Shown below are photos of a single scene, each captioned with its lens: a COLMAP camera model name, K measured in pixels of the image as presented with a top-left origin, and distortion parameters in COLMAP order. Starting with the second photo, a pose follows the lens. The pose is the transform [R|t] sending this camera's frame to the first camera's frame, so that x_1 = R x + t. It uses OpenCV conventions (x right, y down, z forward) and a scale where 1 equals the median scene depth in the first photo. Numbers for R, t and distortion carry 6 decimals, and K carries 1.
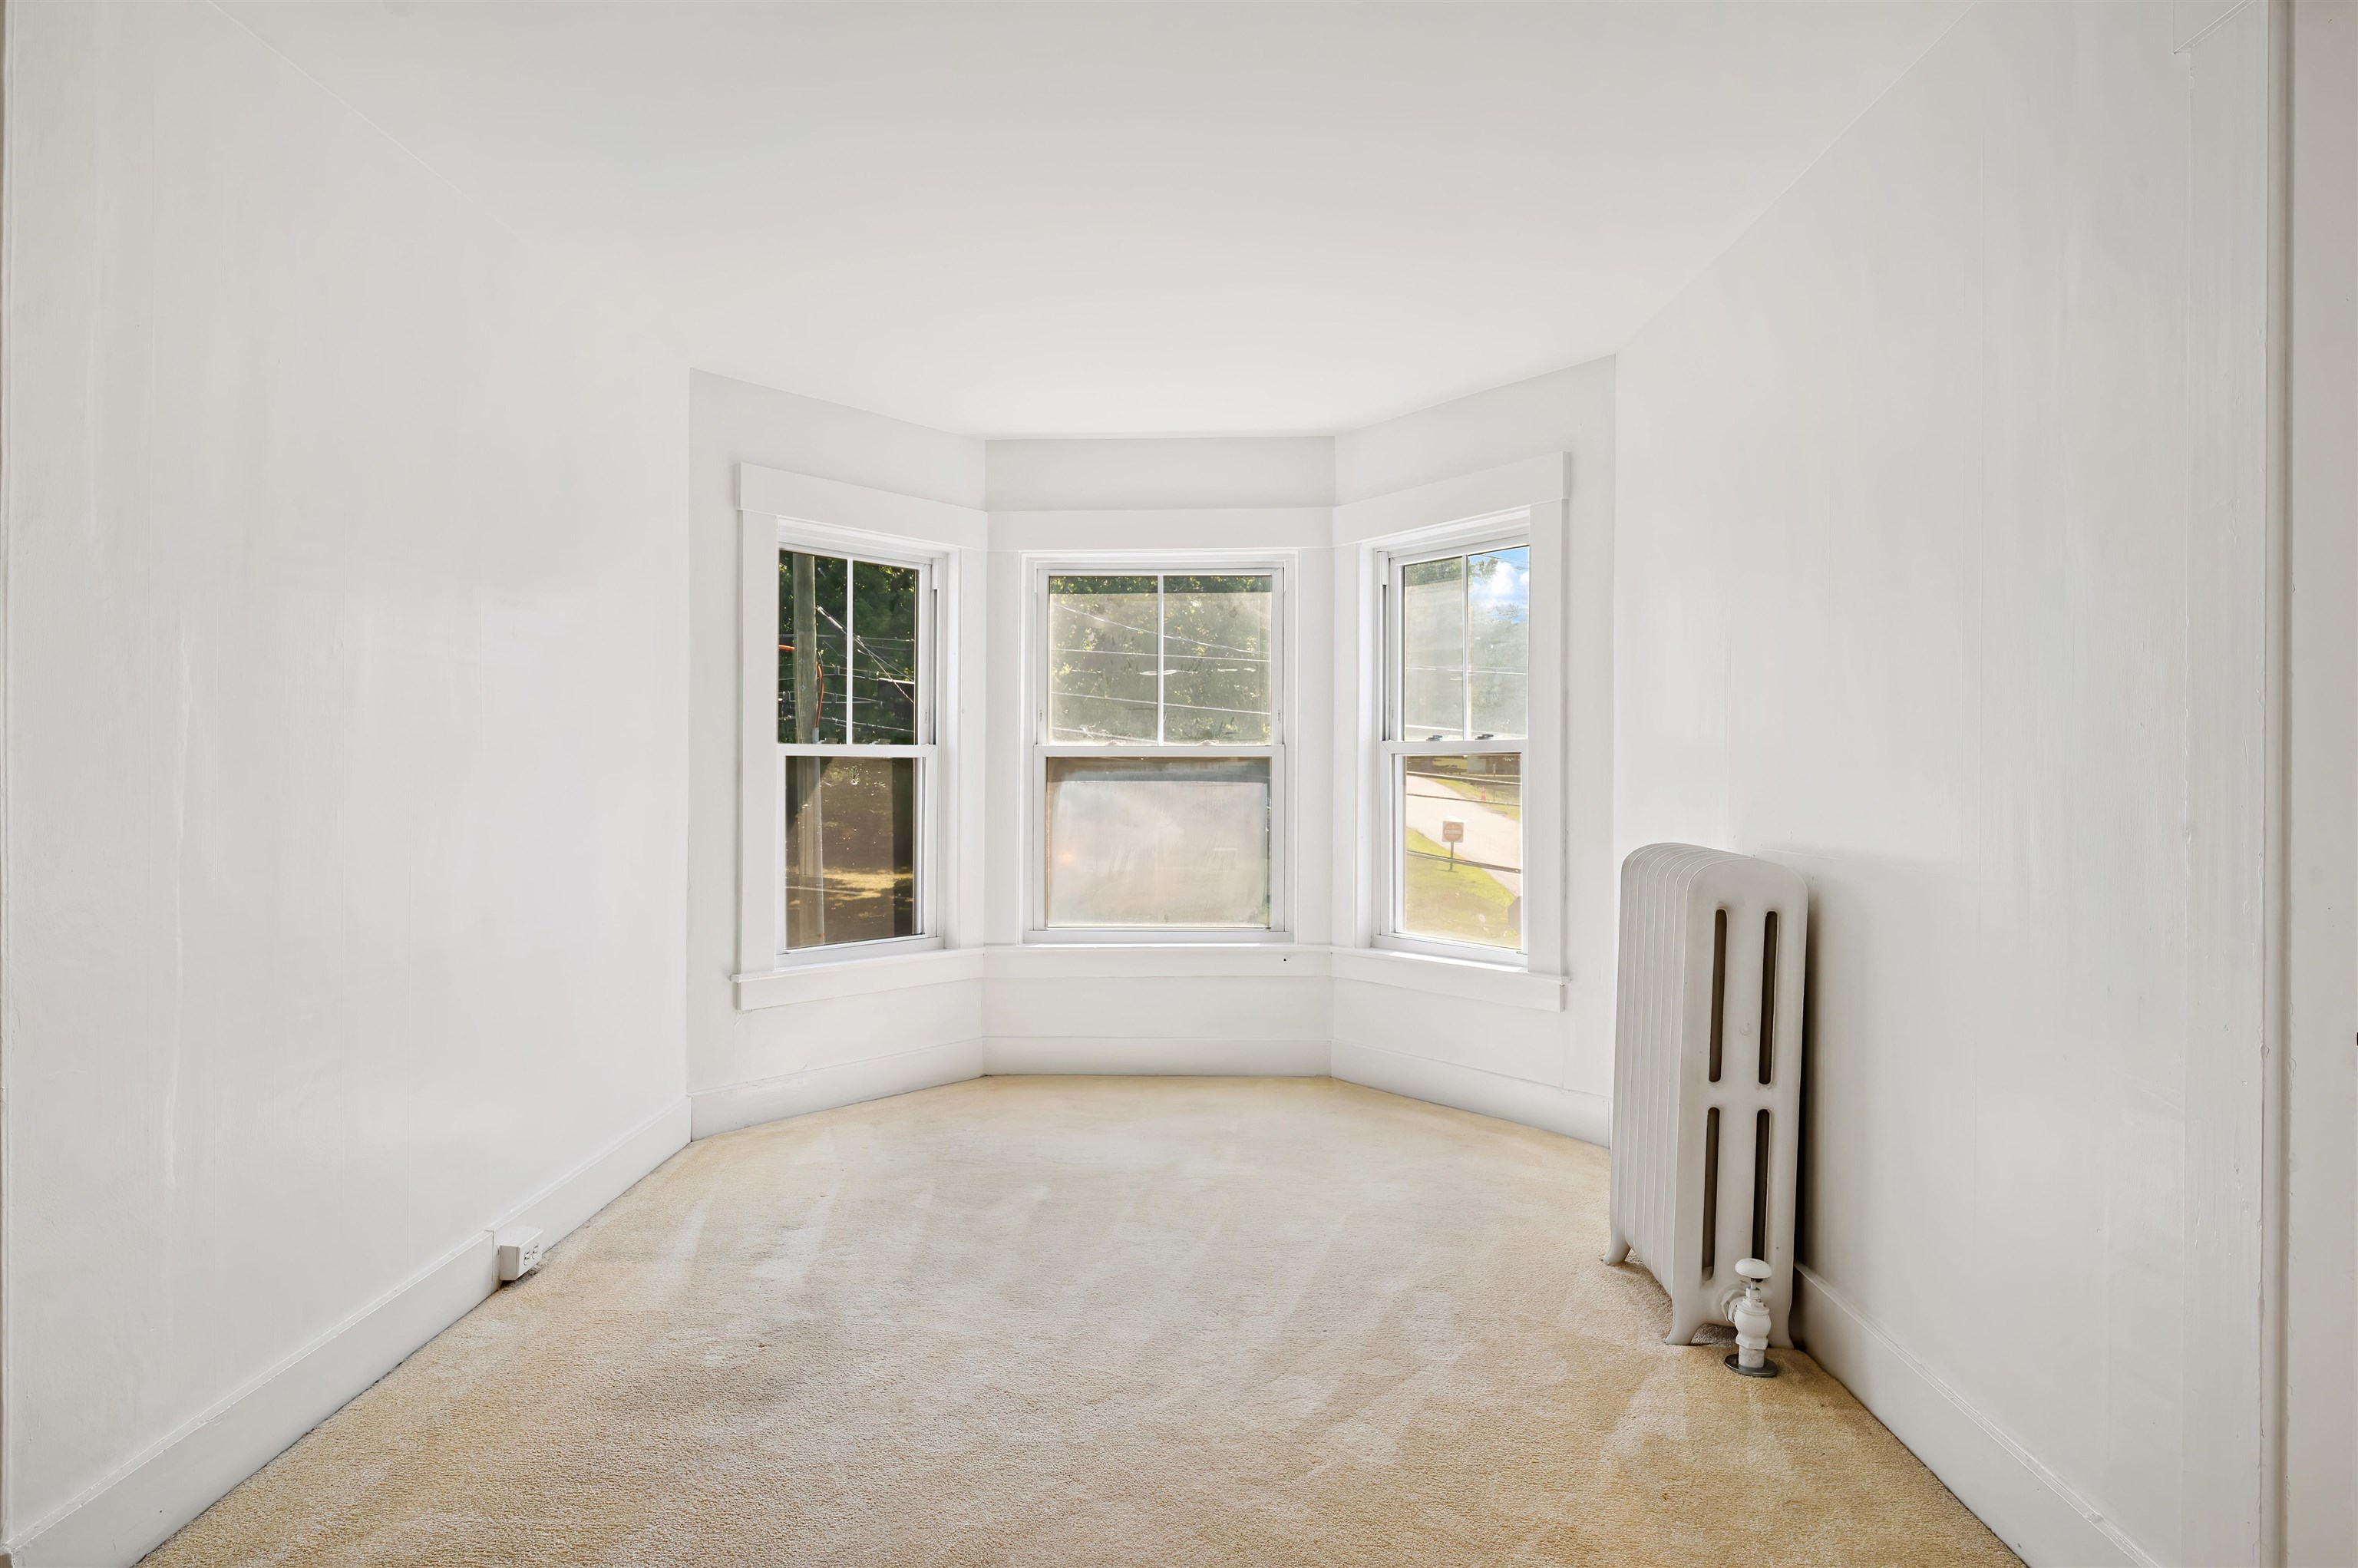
lens RADIAL K [[1404.5, 0, 1177.6], [0, 1404.5, 781.7], [0, 0, 1]] dist [0.007340, 0.001782]
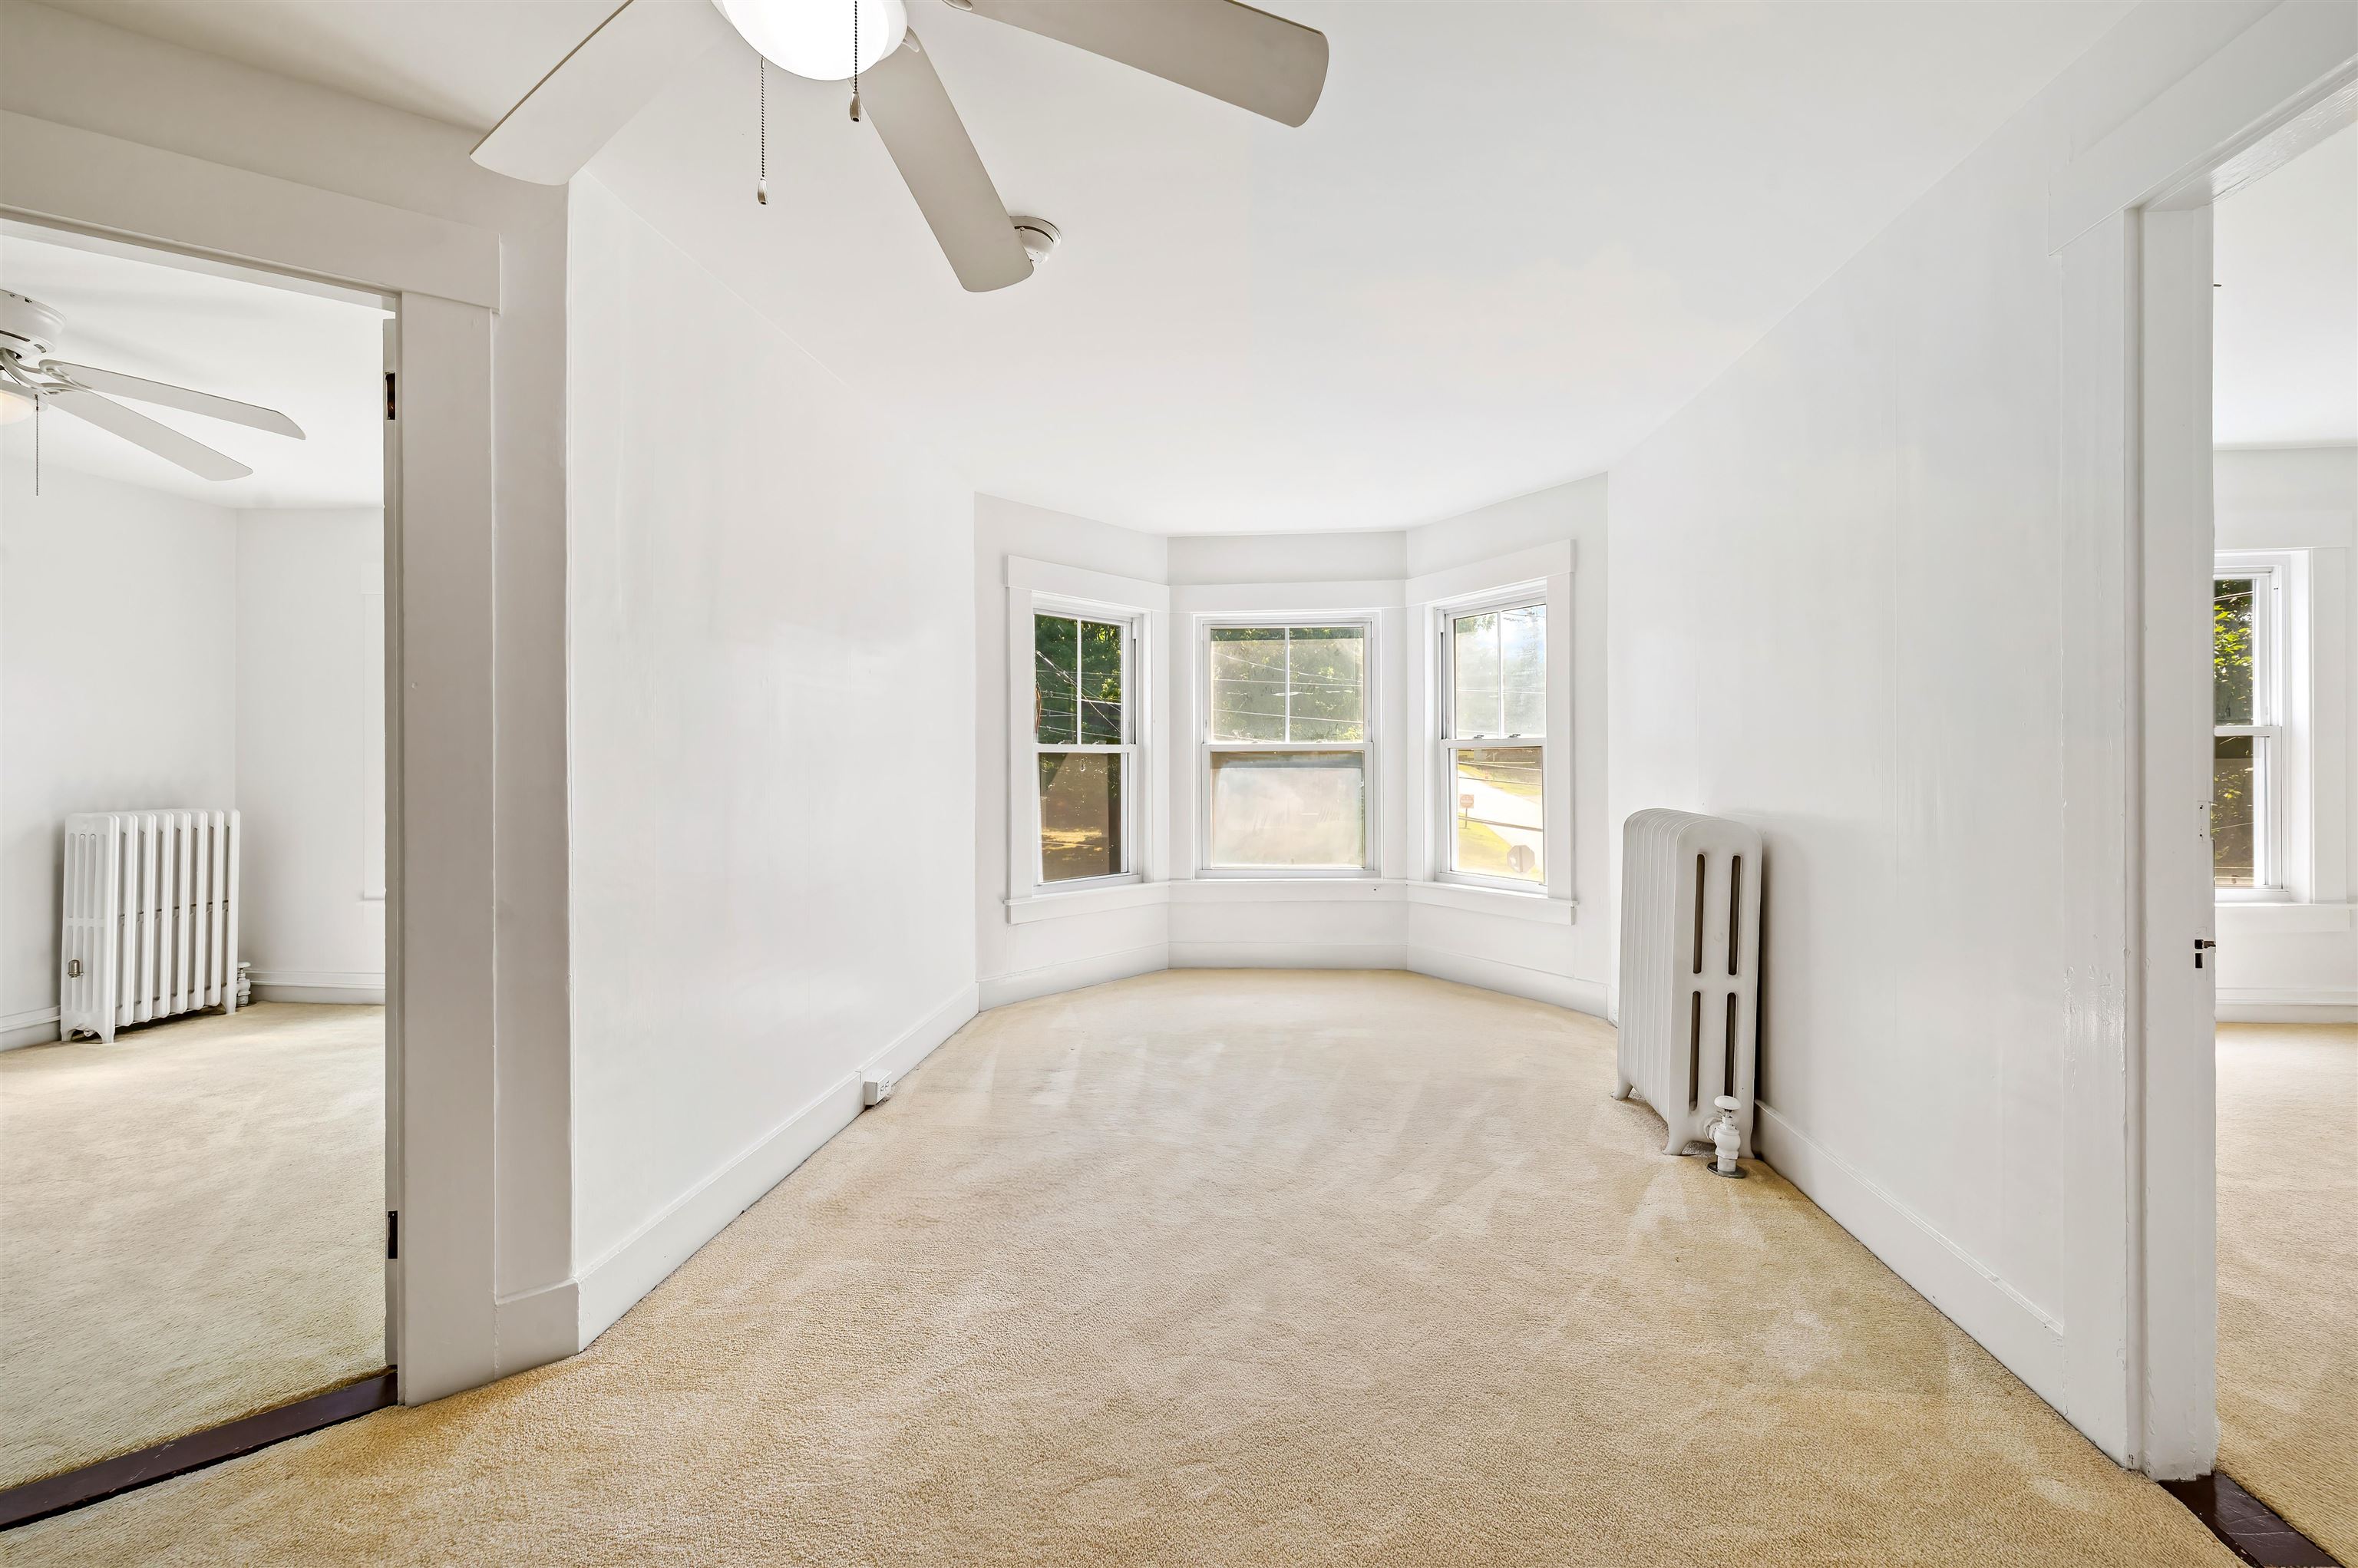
lens RADIAL K [[965.4, 0, 1182.1], [0, 965.4, 764.8], [0, 0, 1]] dist [0.014401, -0.002225]
pose [[0.999400, -0.006274, -0.034050, -0.102478], [0.006166, 0.999976, -0.003258, -0.000983], [0.034070, 0.003046, 0.999415, -0.014393]]
